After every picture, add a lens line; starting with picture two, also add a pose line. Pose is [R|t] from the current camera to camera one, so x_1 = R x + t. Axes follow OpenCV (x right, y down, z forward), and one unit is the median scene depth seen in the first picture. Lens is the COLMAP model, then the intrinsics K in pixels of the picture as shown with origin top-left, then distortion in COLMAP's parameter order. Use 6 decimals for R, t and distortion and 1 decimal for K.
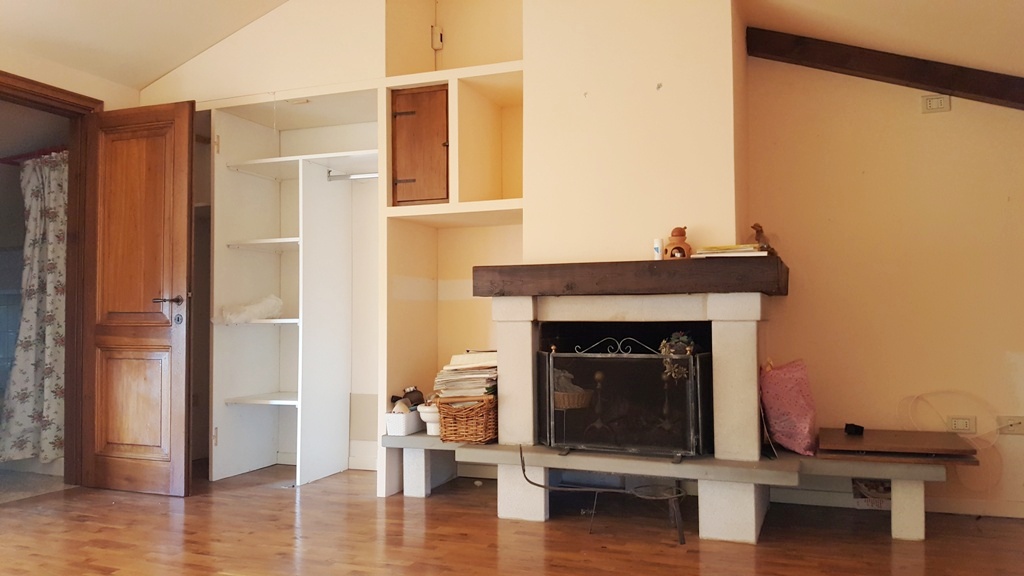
lens RADIAL K [[766.0, 0, 516.5], [0, 766.0, 292.6], [0, 0, 1]] dist [0.051201, -0.125815]
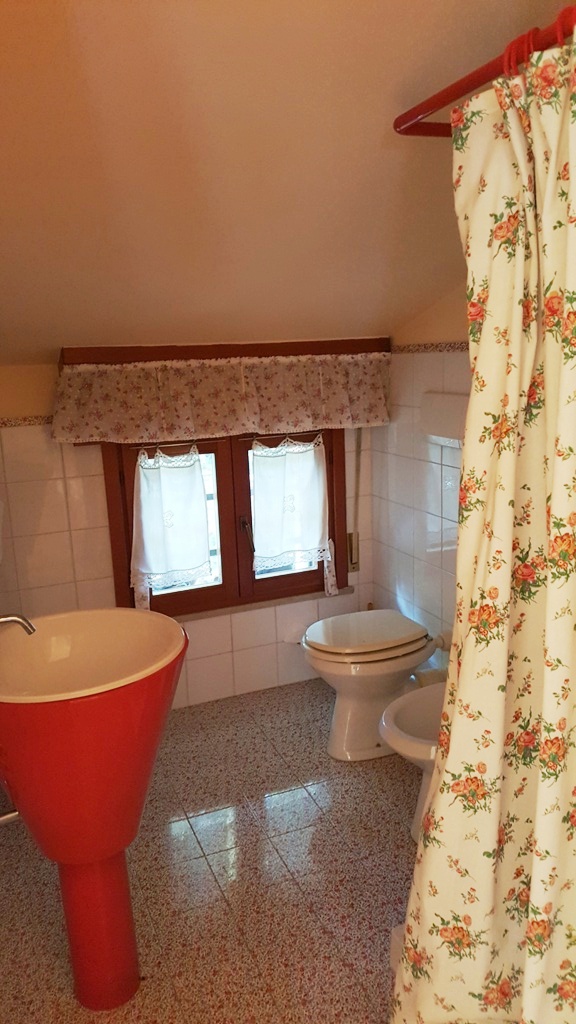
lens RADIAL K [[766.0, 0, 286.5], [0, 766.0, 502.0], [0, 0, 1]] dist [0.051201, -0.125815]
pose [[0.689387, 0.147080, -0.709304, -0.487756], [0.056171, 0.965369, 0.254771, -0.112394], [0.722212, -0.215478, 0.657251, 0.766666]]
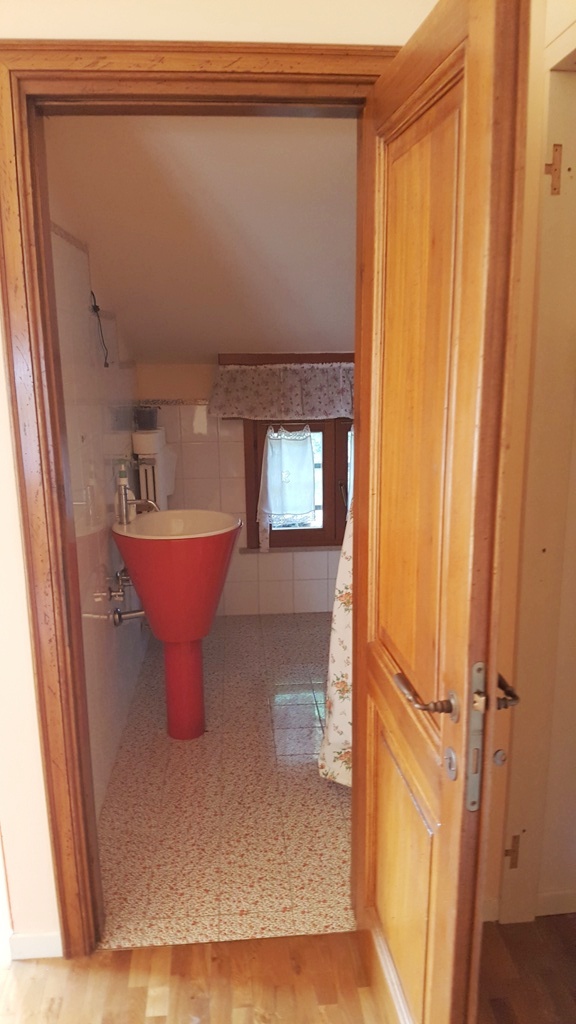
lens RADIAL K [[766.0, 0, 281.5], [0, 766.0, 511.6], [0, 0, 1]] dist [0.051201, -0.125815]
pose [[0.430510, 0.201676, -0.879766, -0.196199], [0.049584, 0.967961, 0.246157, -0.123565], [0.901223, -0.149596, 0.406717, 0.734330]]
